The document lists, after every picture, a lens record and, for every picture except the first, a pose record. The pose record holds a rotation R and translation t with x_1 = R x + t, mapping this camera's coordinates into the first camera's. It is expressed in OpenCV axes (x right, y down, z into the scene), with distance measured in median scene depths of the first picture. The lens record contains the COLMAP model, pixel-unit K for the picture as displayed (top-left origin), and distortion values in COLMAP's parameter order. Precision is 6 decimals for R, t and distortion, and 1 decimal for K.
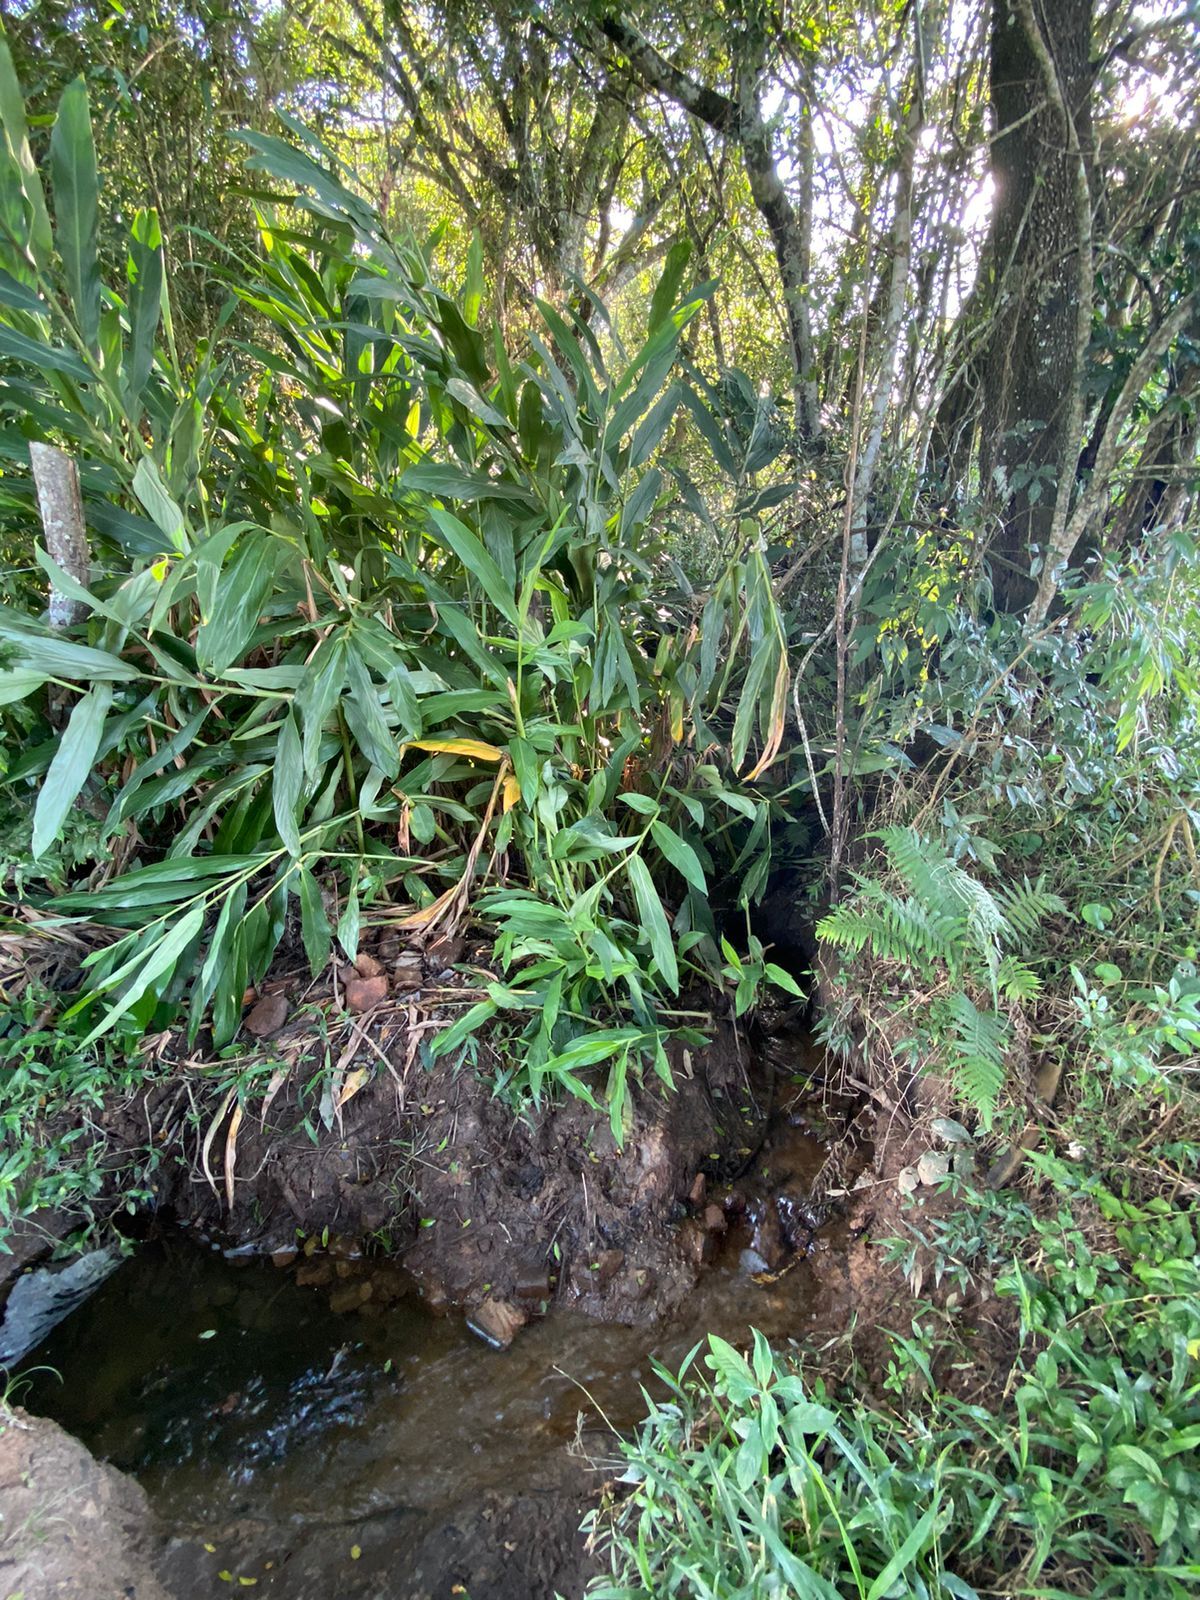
lens RADIAL K [[724.8, 0, 595.5], [0, 724.8, 809.8], [0, 0, 1]] dist [-0.000144, -0.012973]
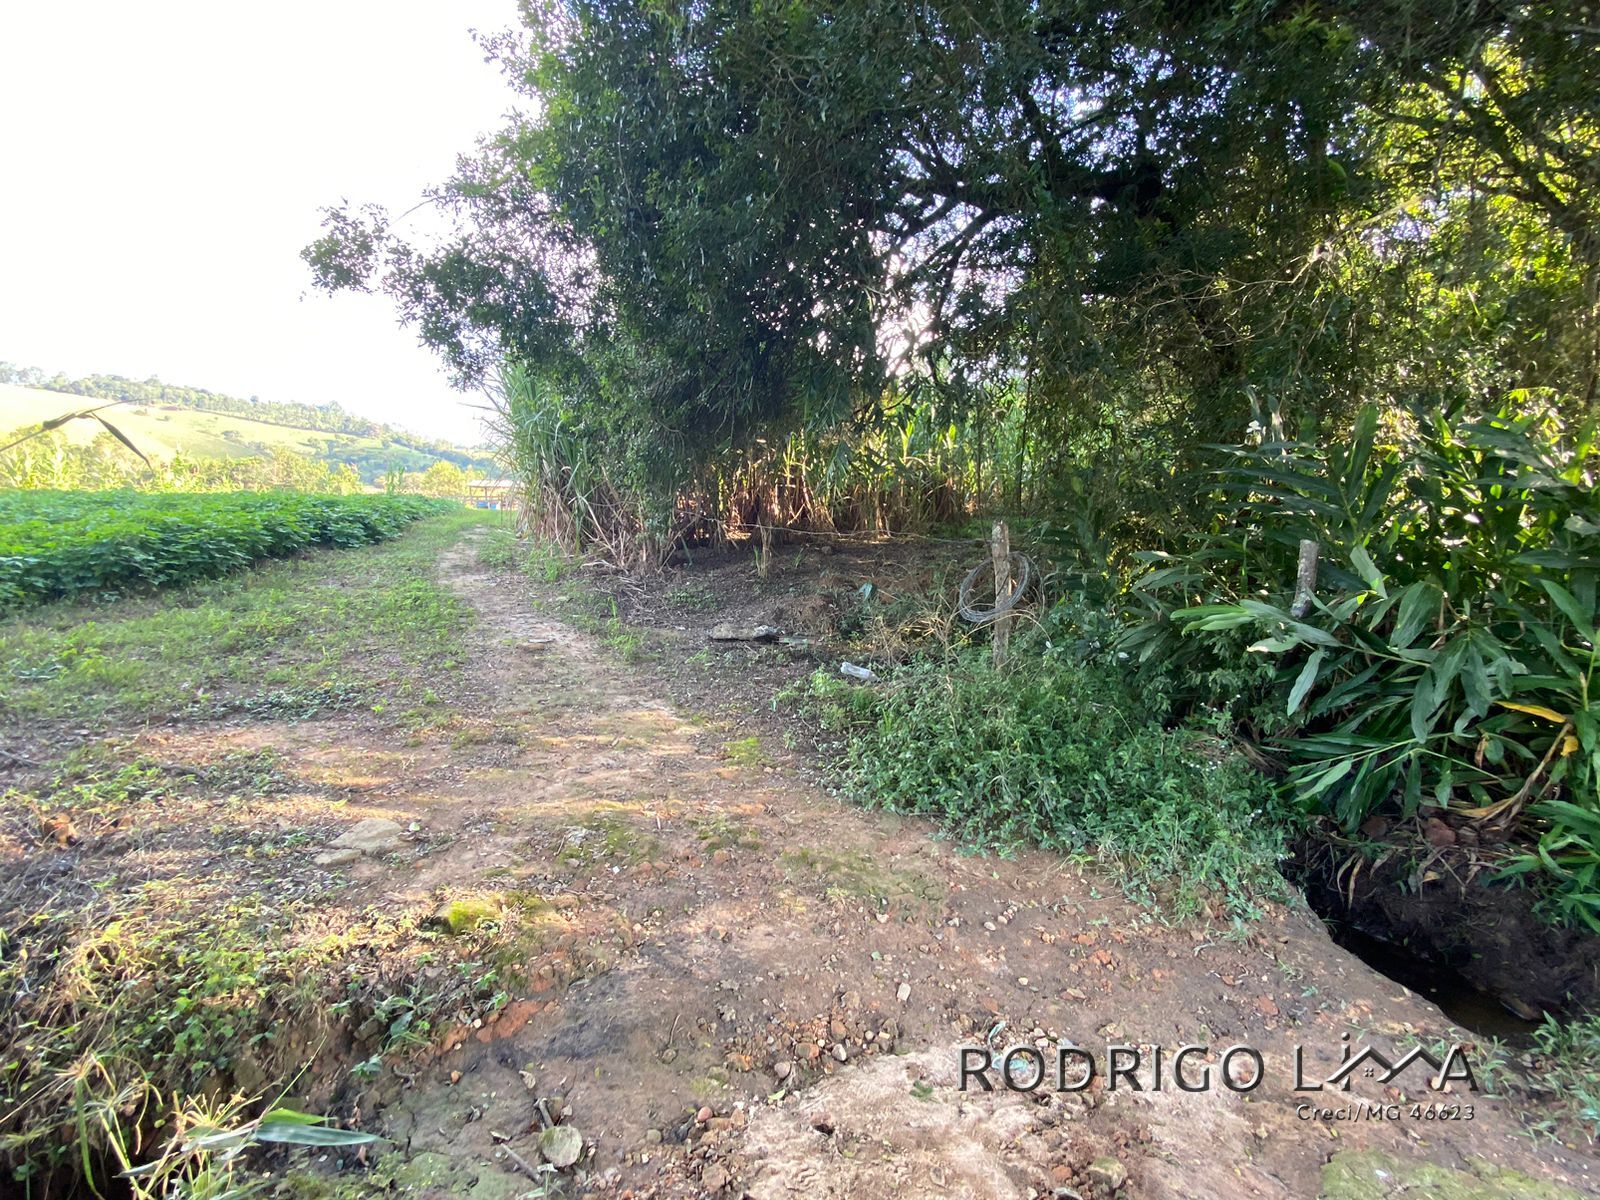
lens RADIAL K [[724.8, 0, 814.1], [0, 724.8, 604.1], [0, 0, 1]] dist [-0.000144, -0.012973]
pose [[0.608239, 0.080353, -0.789677, 0.082693], [-0.253198, 0.962531, -0.097081, 0.258692], [0.752287, 0.258993, 0.605794, -1.291133]]
